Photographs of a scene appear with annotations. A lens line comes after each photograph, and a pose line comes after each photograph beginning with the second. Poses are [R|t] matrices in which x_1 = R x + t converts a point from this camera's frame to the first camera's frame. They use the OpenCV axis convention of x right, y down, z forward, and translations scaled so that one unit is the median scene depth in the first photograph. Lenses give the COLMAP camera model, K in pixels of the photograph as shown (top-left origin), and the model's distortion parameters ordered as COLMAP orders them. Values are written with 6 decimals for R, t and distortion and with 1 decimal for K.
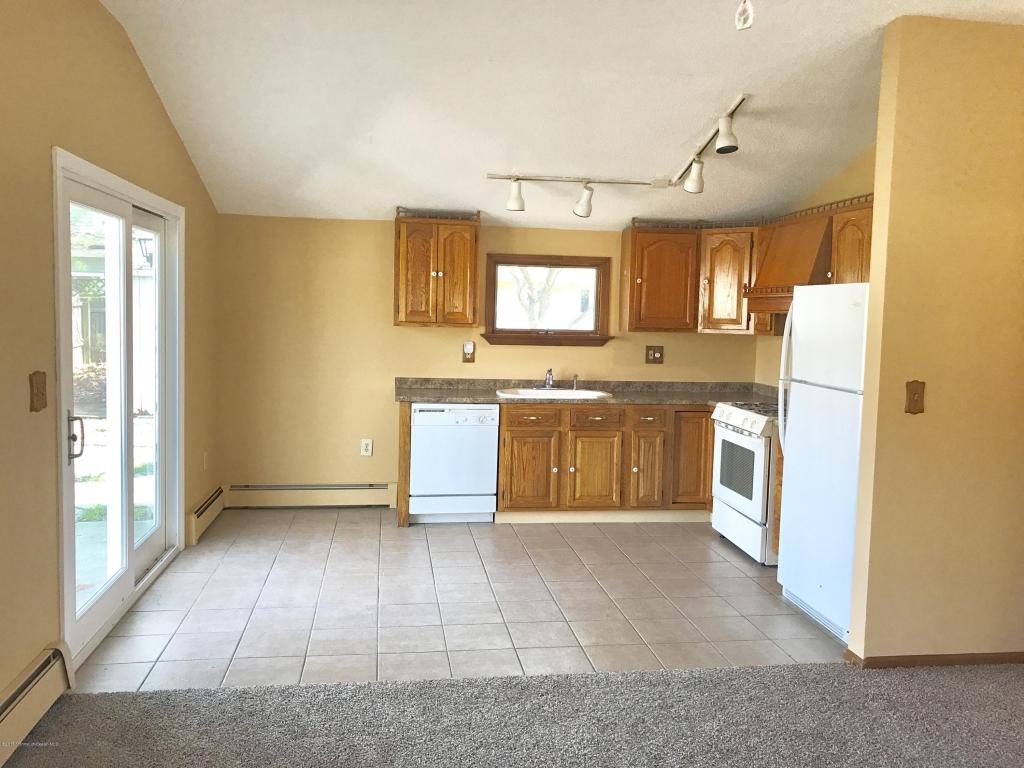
lens RADIAL K [[829.7, 0, 510.0], [0, 829.7, 366.3], [0, 0, 1]] dist [0.038156, -0.090331]
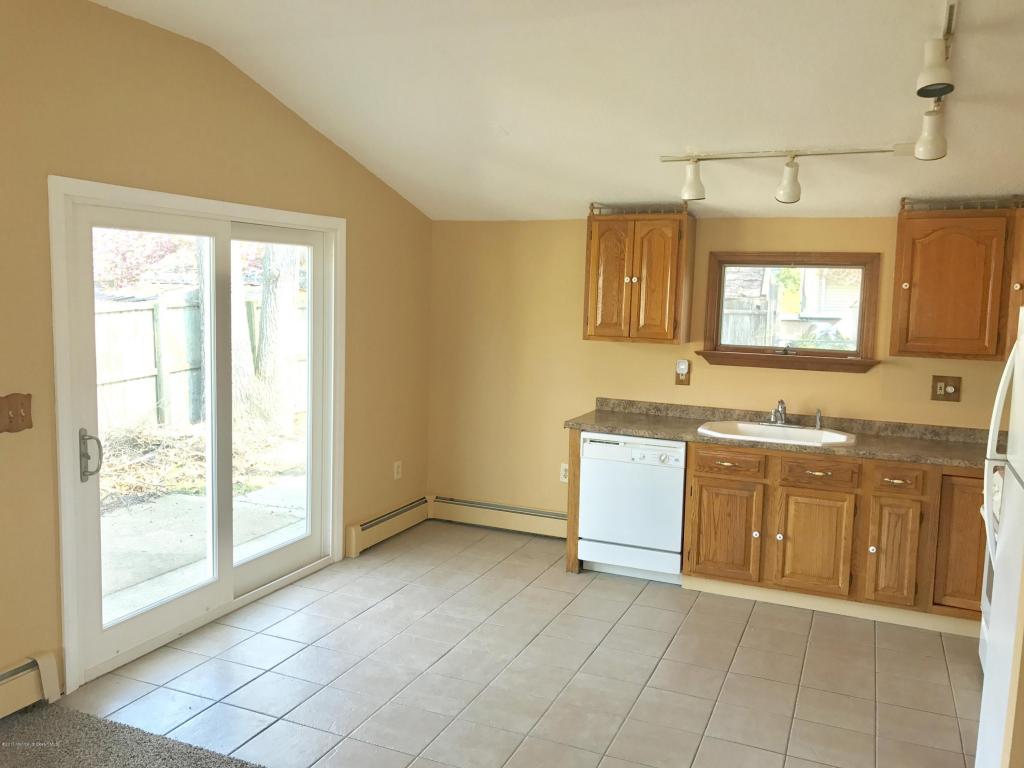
lens RADIAL K [[829.7, 0, 510.0], [0, 829.7, 366.3], [0, 0, 1]] dist [0.038156, -0.090331]
pose [[0.847654, 0.047132, -0.528452, 0.257217], [-0.039137, 0.998887, 0.026312, -0.040854], [0.529104, -0.001621, 0.848555, 0.220558]]
